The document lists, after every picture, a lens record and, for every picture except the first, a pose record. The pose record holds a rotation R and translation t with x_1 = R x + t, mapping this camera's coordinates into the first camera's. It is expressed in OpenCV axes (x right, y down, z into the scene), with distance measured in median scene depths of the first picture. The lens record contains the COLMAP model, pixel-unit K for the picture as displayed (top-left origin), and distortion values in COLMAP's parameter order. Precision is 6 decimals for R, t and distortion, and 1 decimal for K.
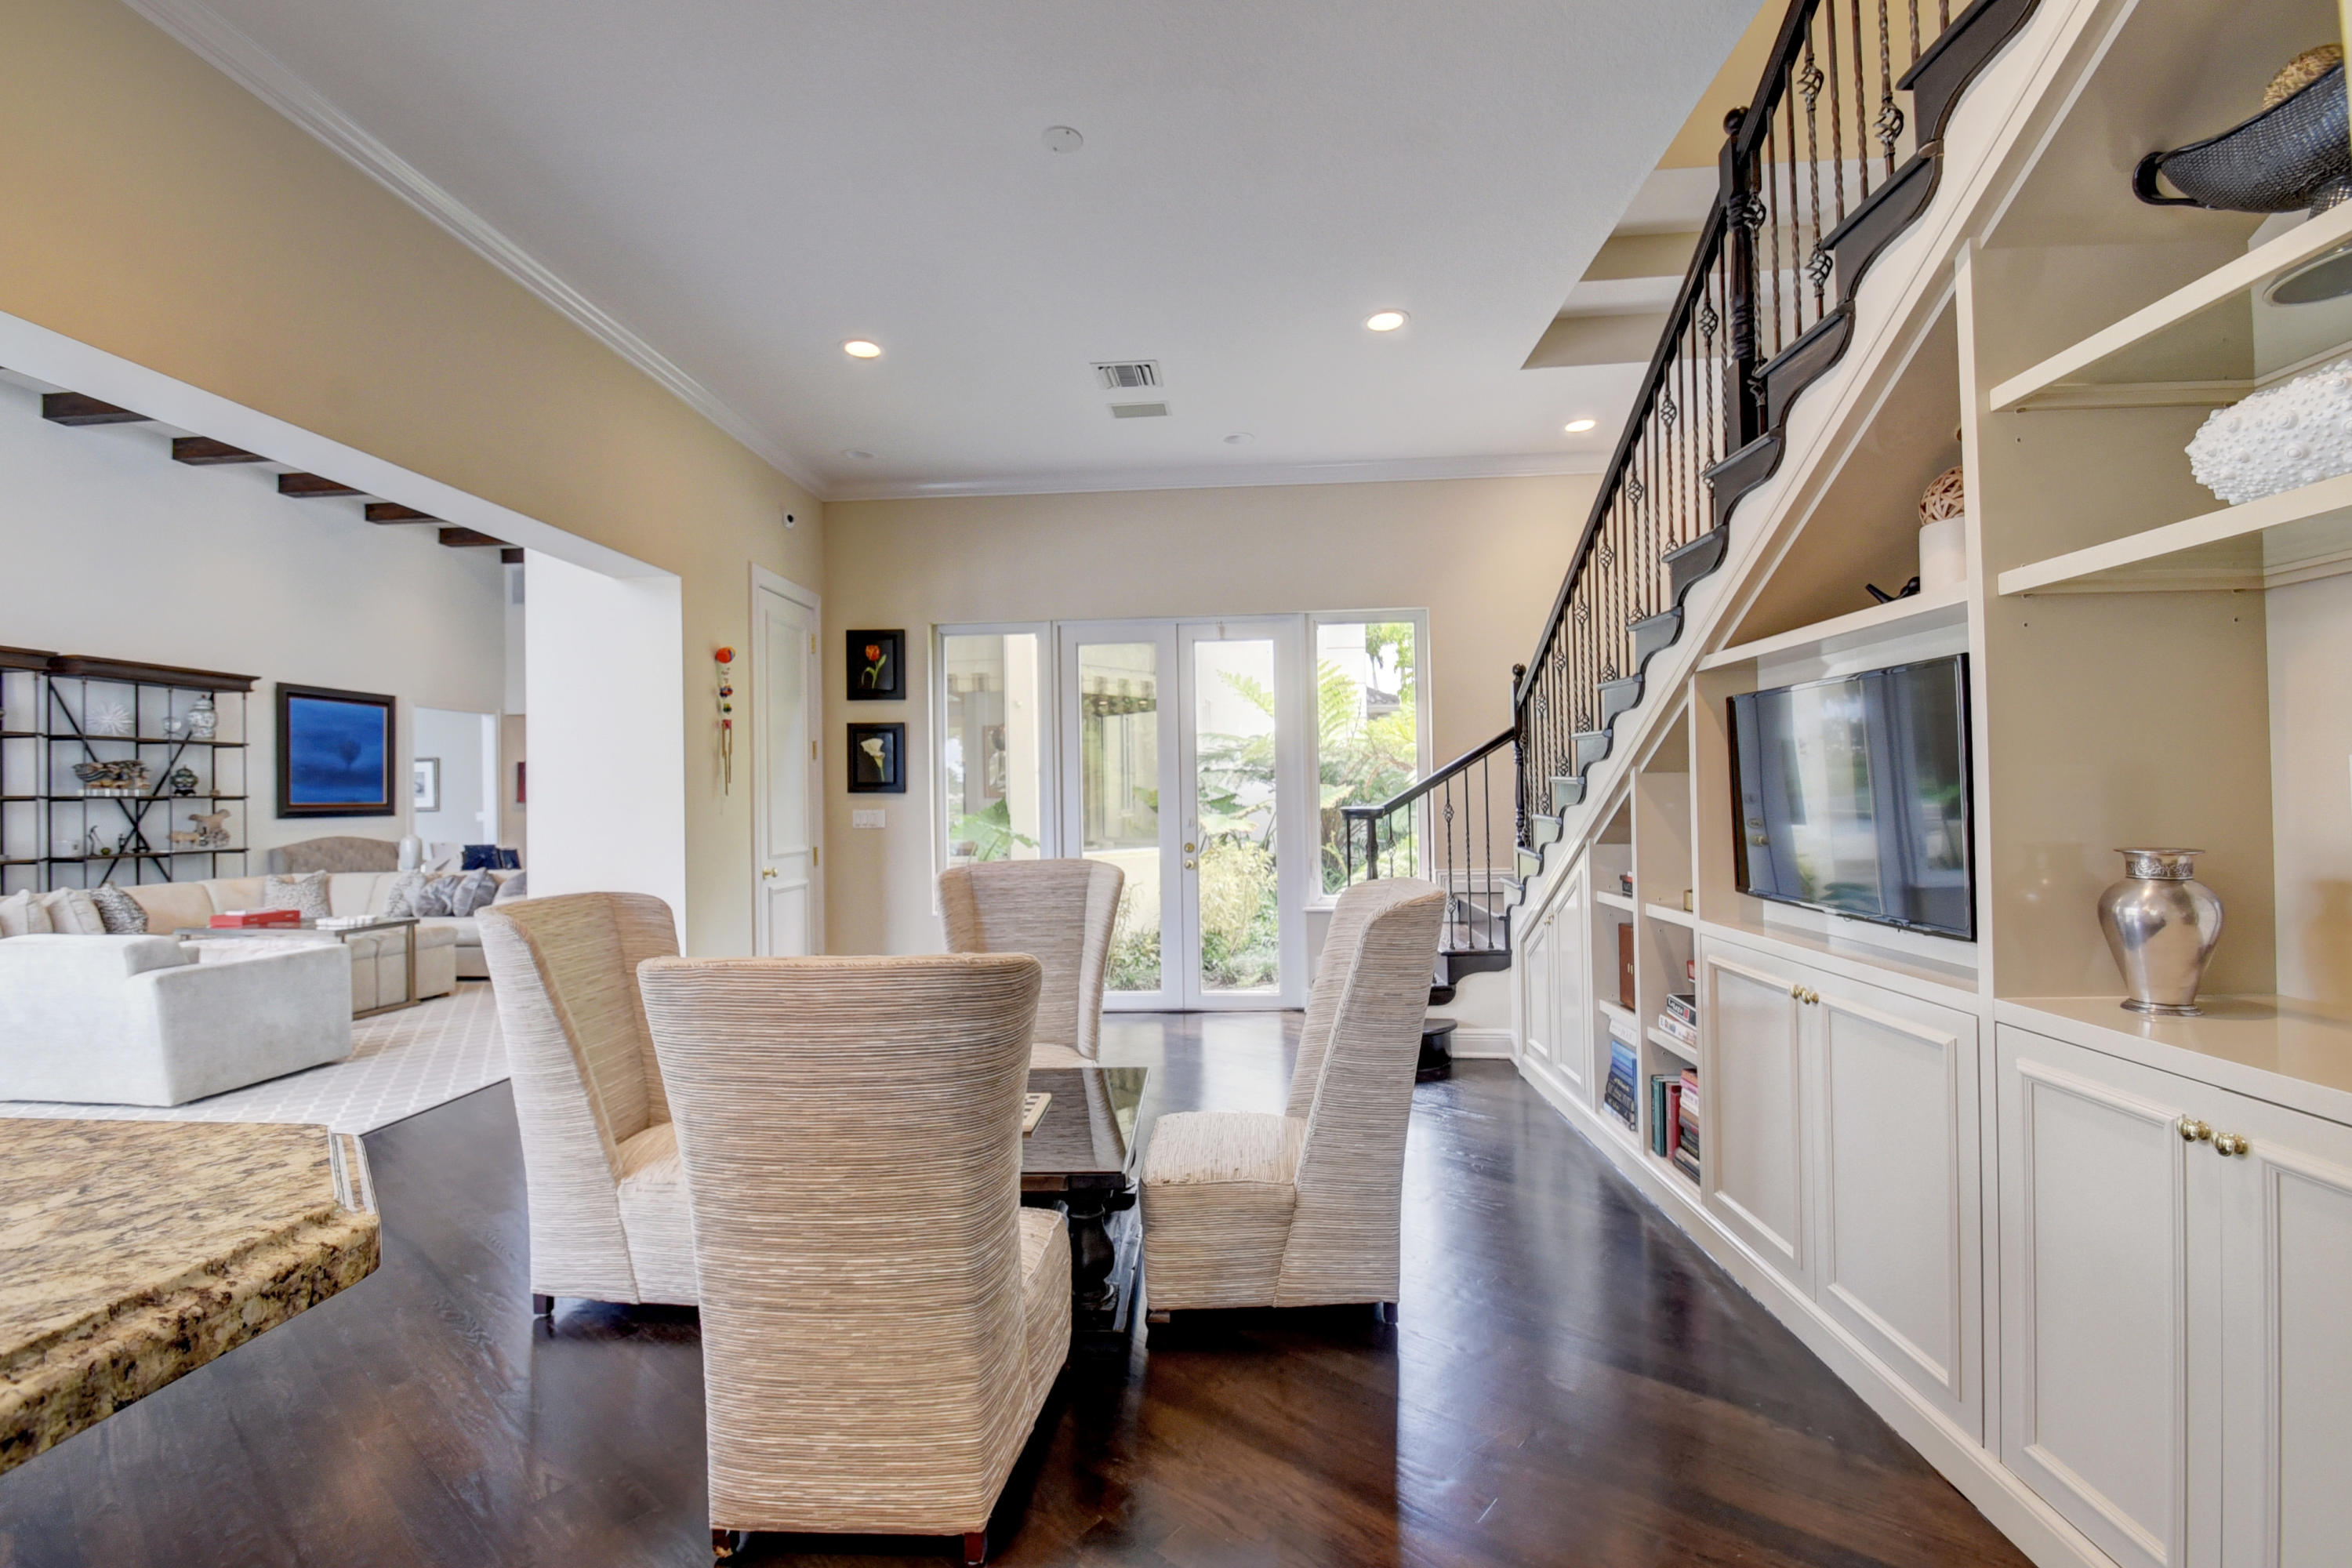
lens RADIAL K [[1035.8, 0, 1174.2], [0, 1035.8, 786.4], [0, 0, 1]] dist [-0.017256, -0.000384]
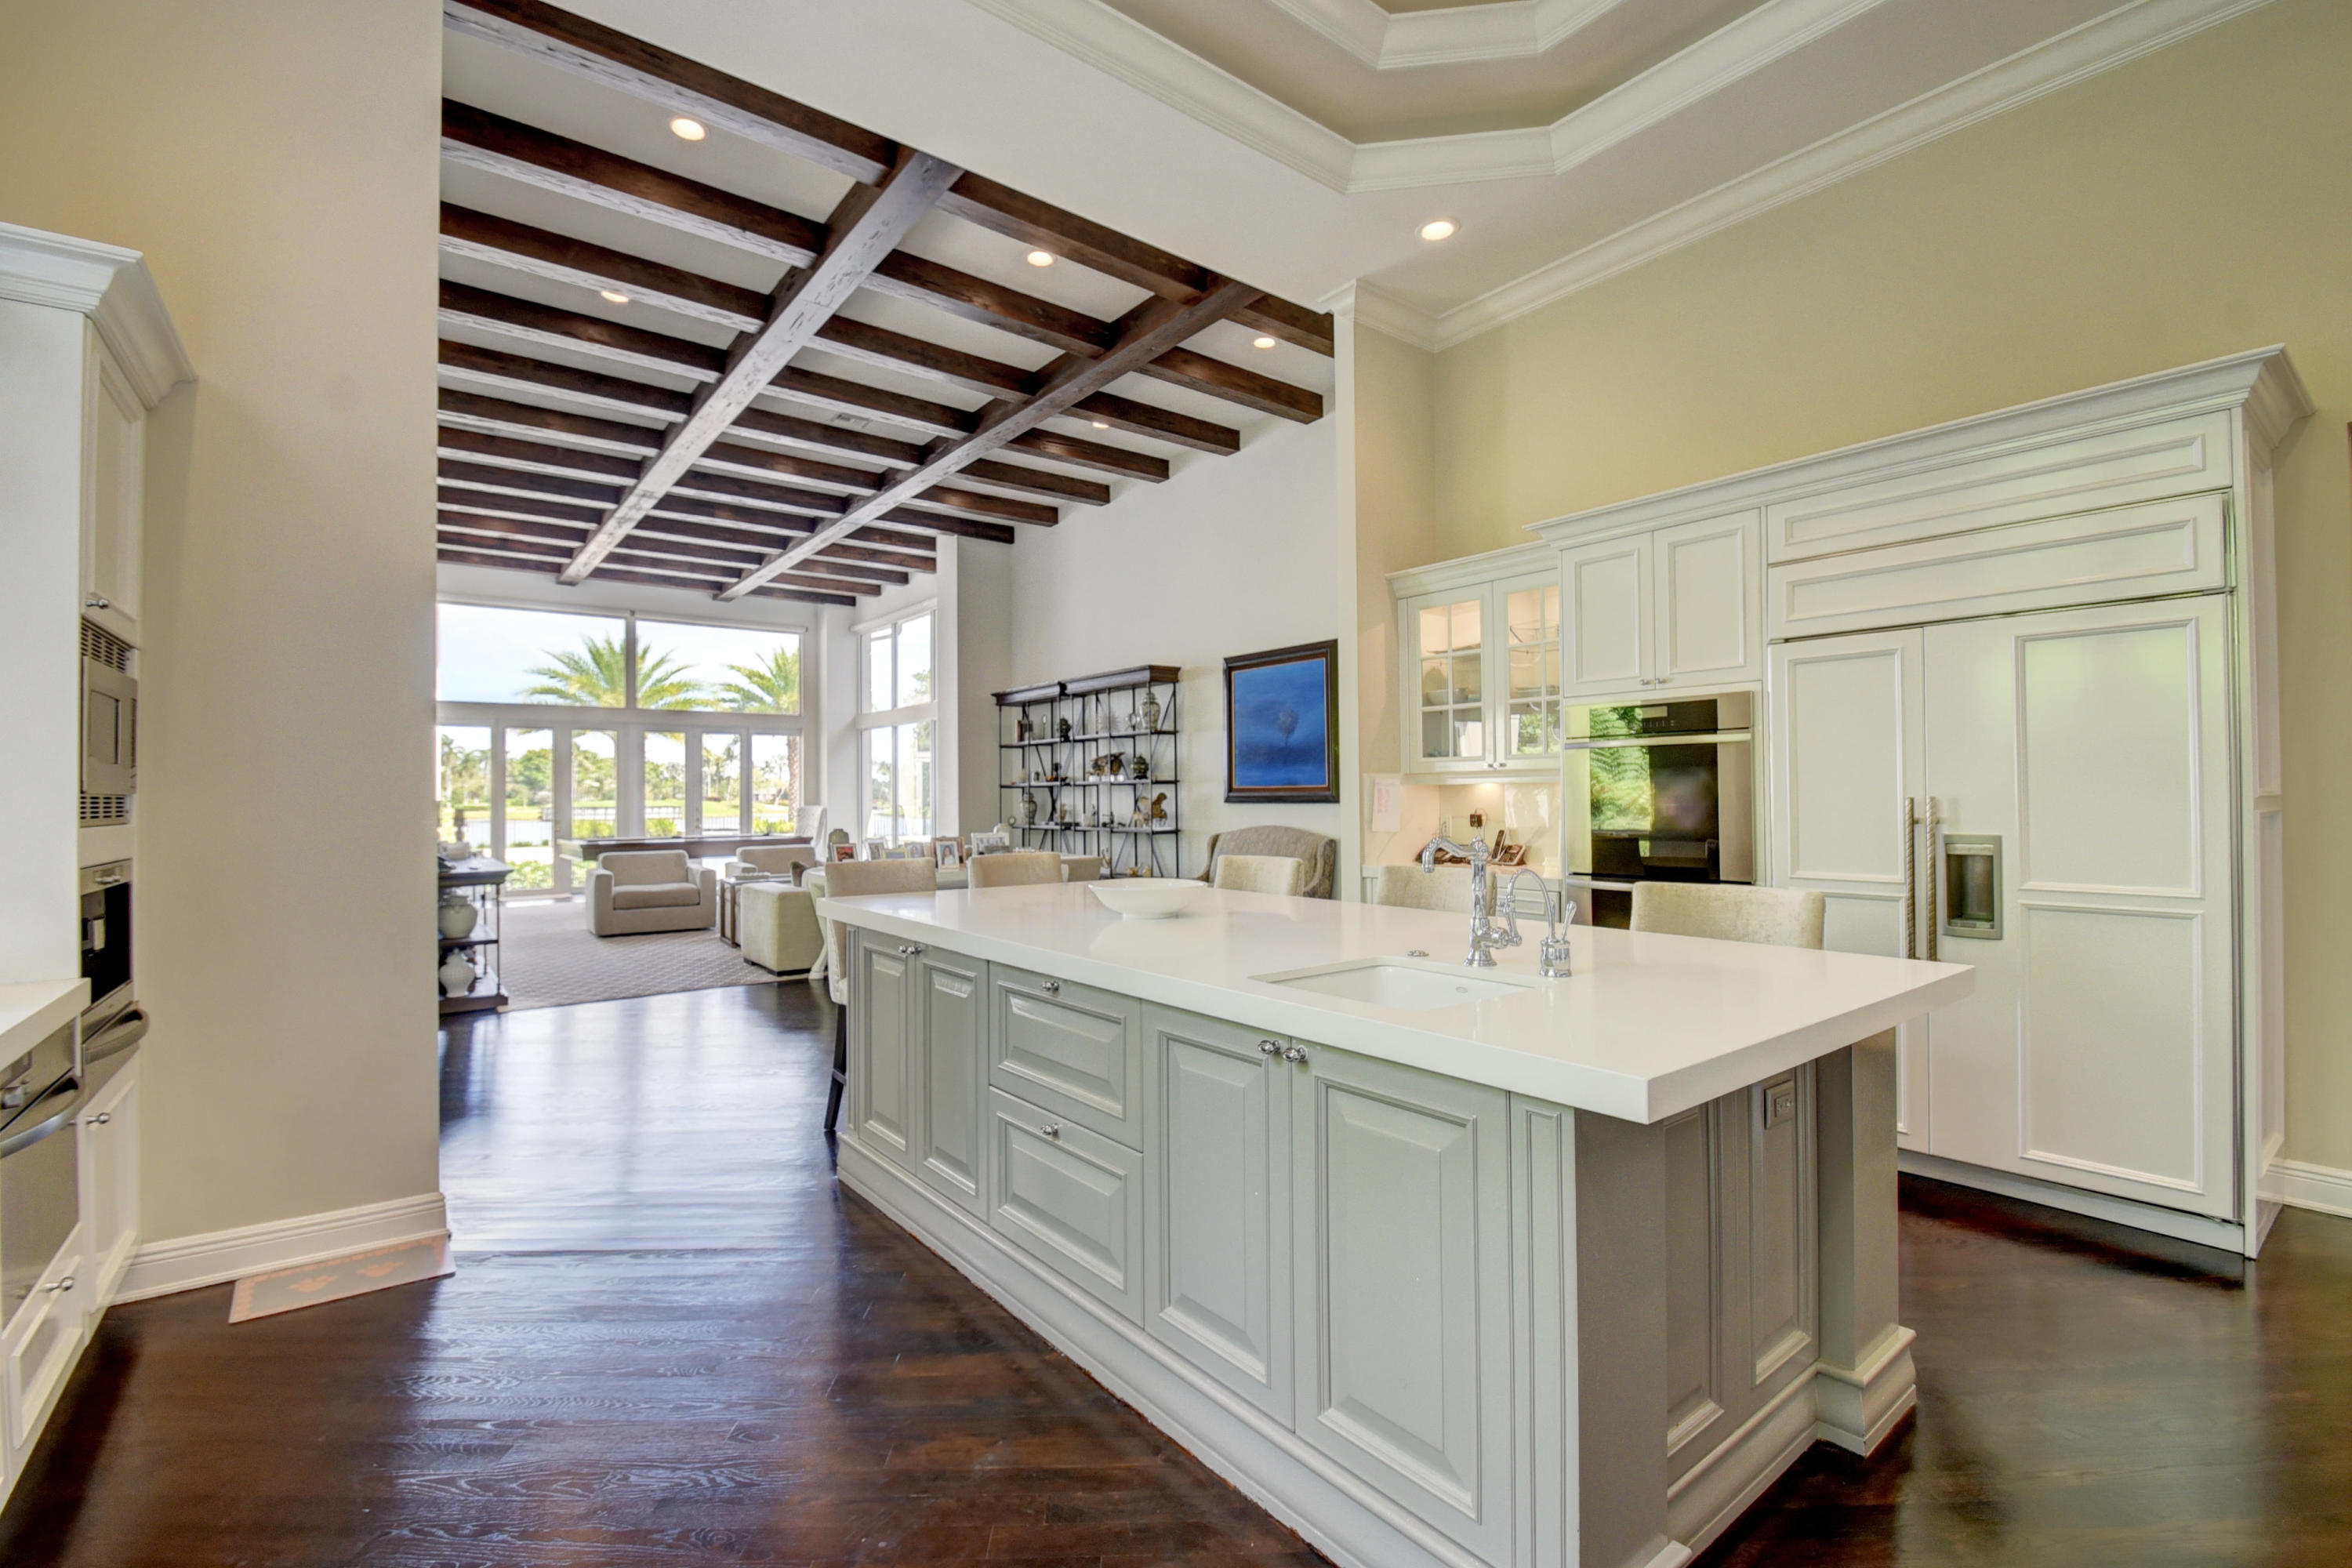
lens RADIAL K [[1035.8, 0, 1183.7], [0, 1035.8, 788.8], [0, 0, 1]] dist [-0.017256, -0.000384]
pose [[-0.746695, 0.012132, -0.665056, -0.201979], [0.022689, 0.999716, -0.007238, 0.023627], [0.664779, -0.020494, -0.746759, 1.626506]]
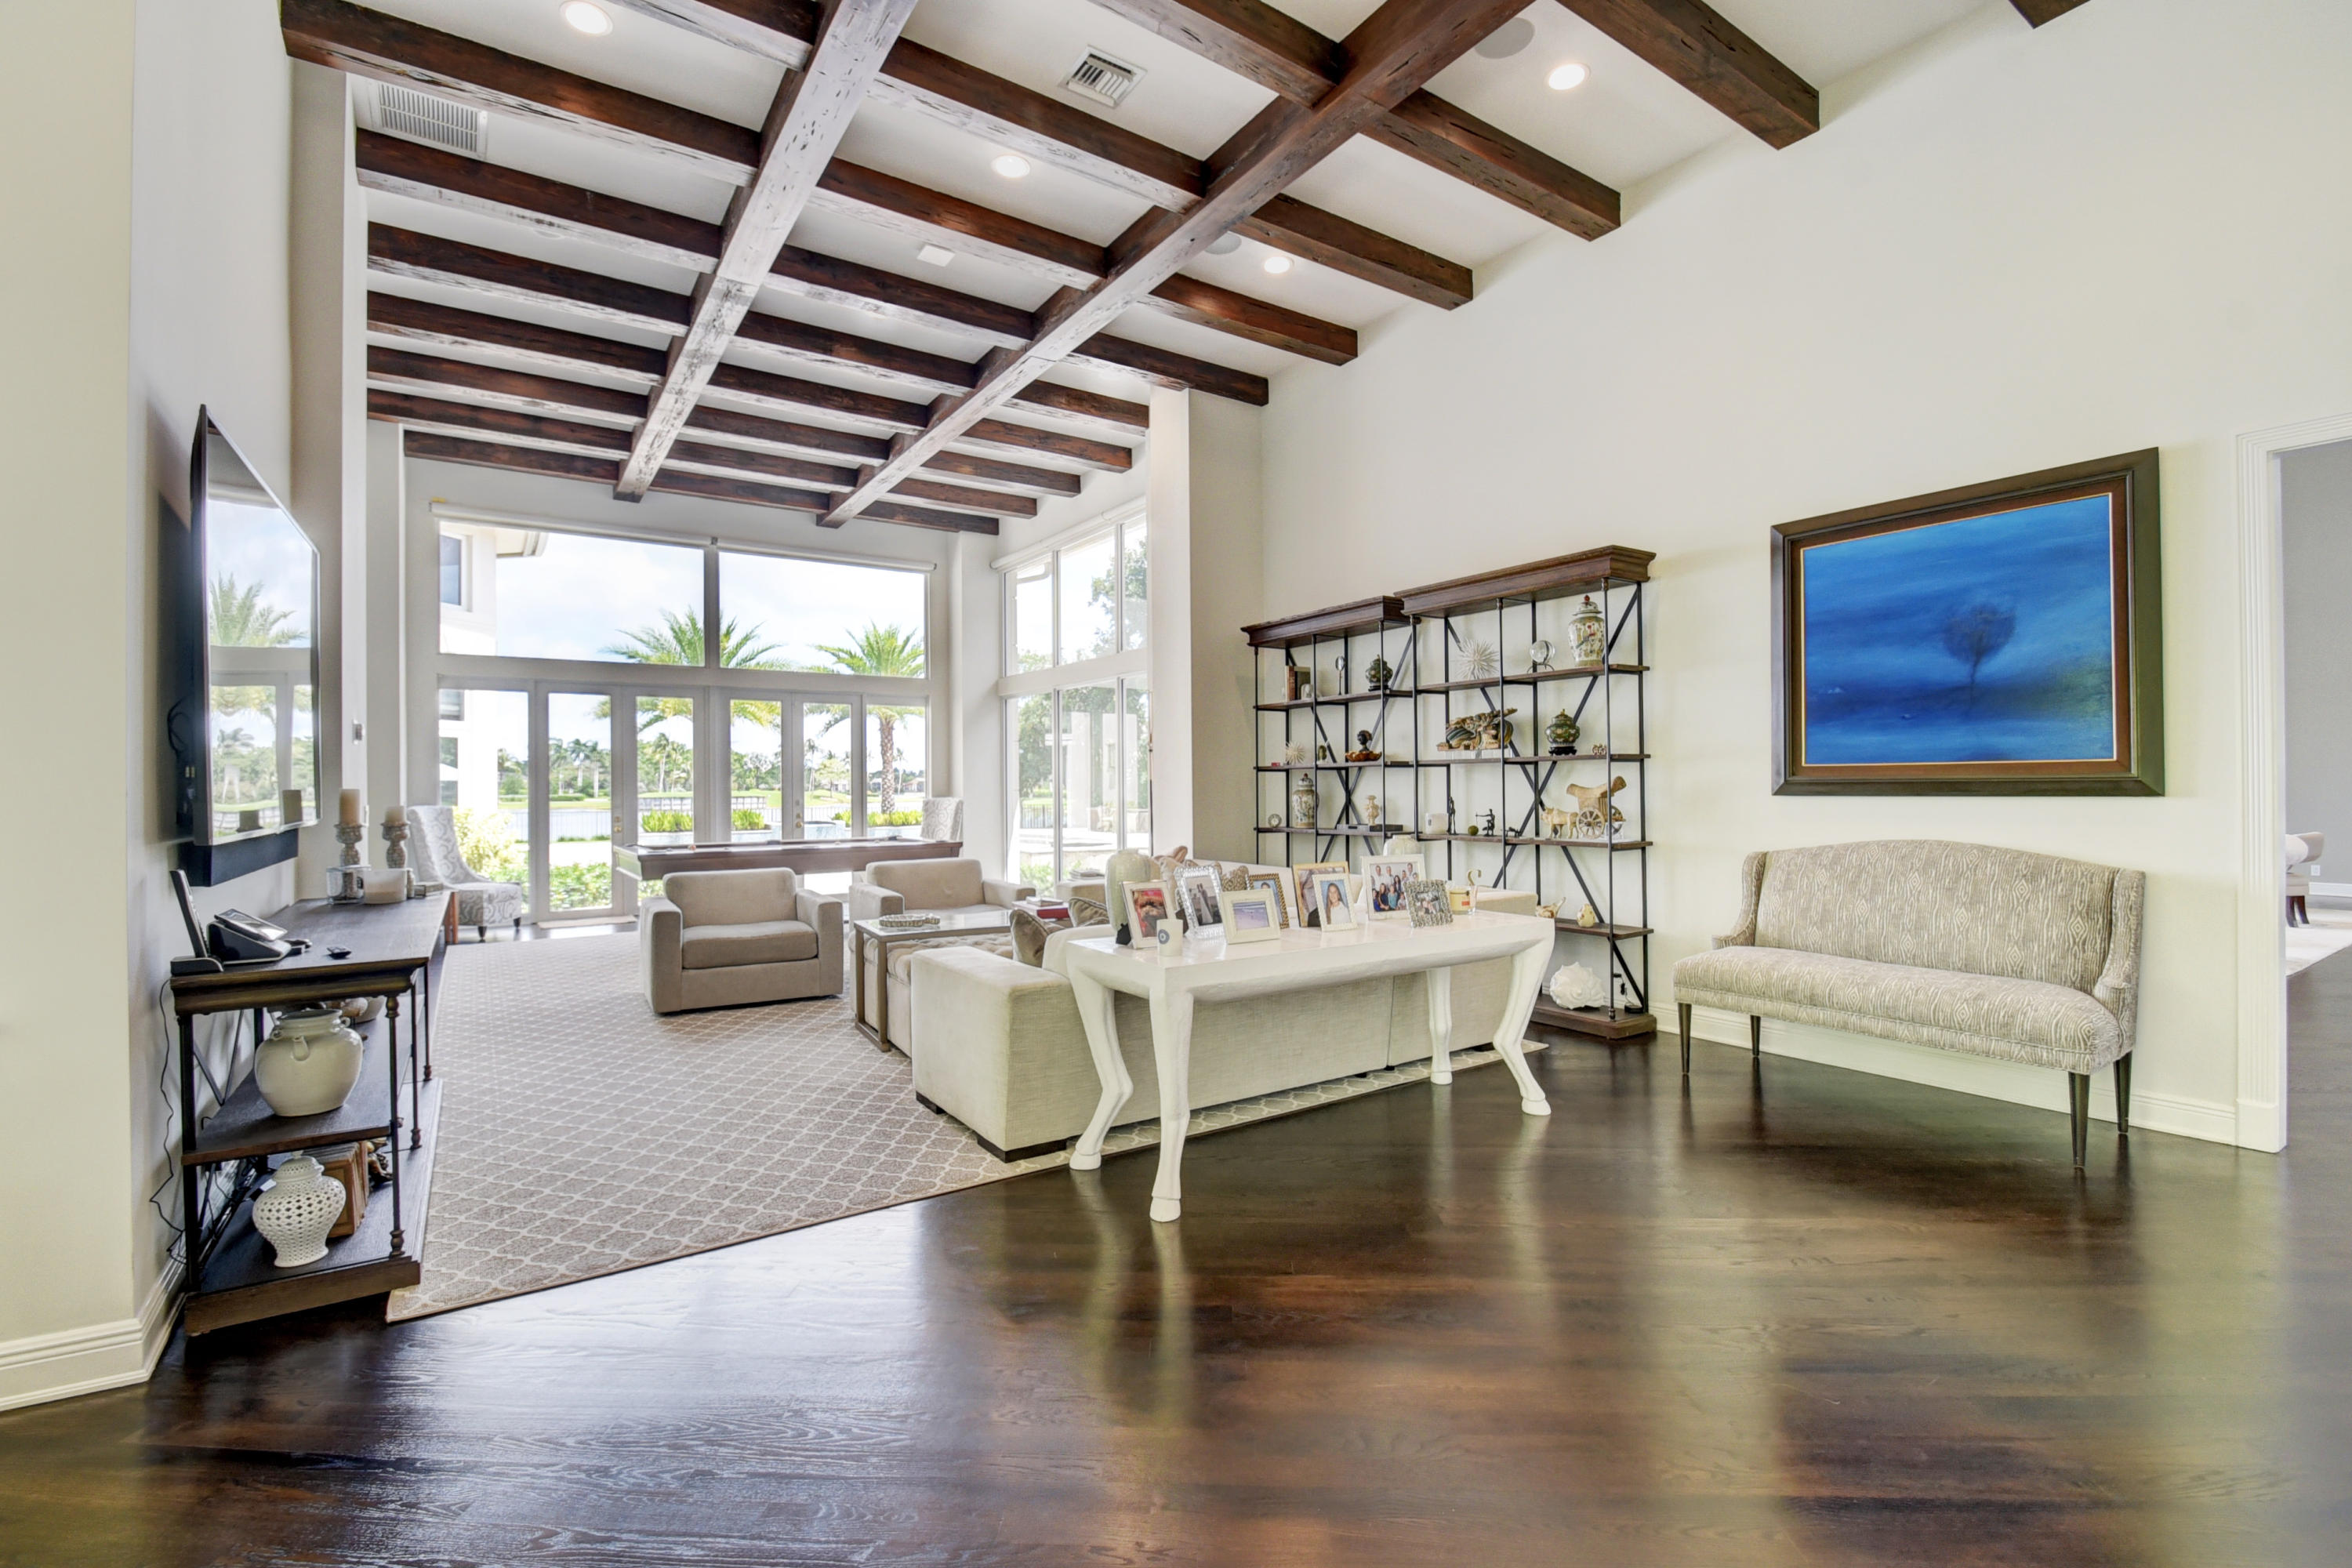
lens RADIAL K [[1035.8, 0, 1171.0], [0, 1035.8, 787.1], [0, 0, 1]] dist [-0.017256, -0.000384]
pose [[-0.796207, 0.019085, -0.604723, -0.314012], [0.024483, 0.999700, -0.000686, 0.019832], [0.604528, -0.015352, -0.796436, 1.177741]]
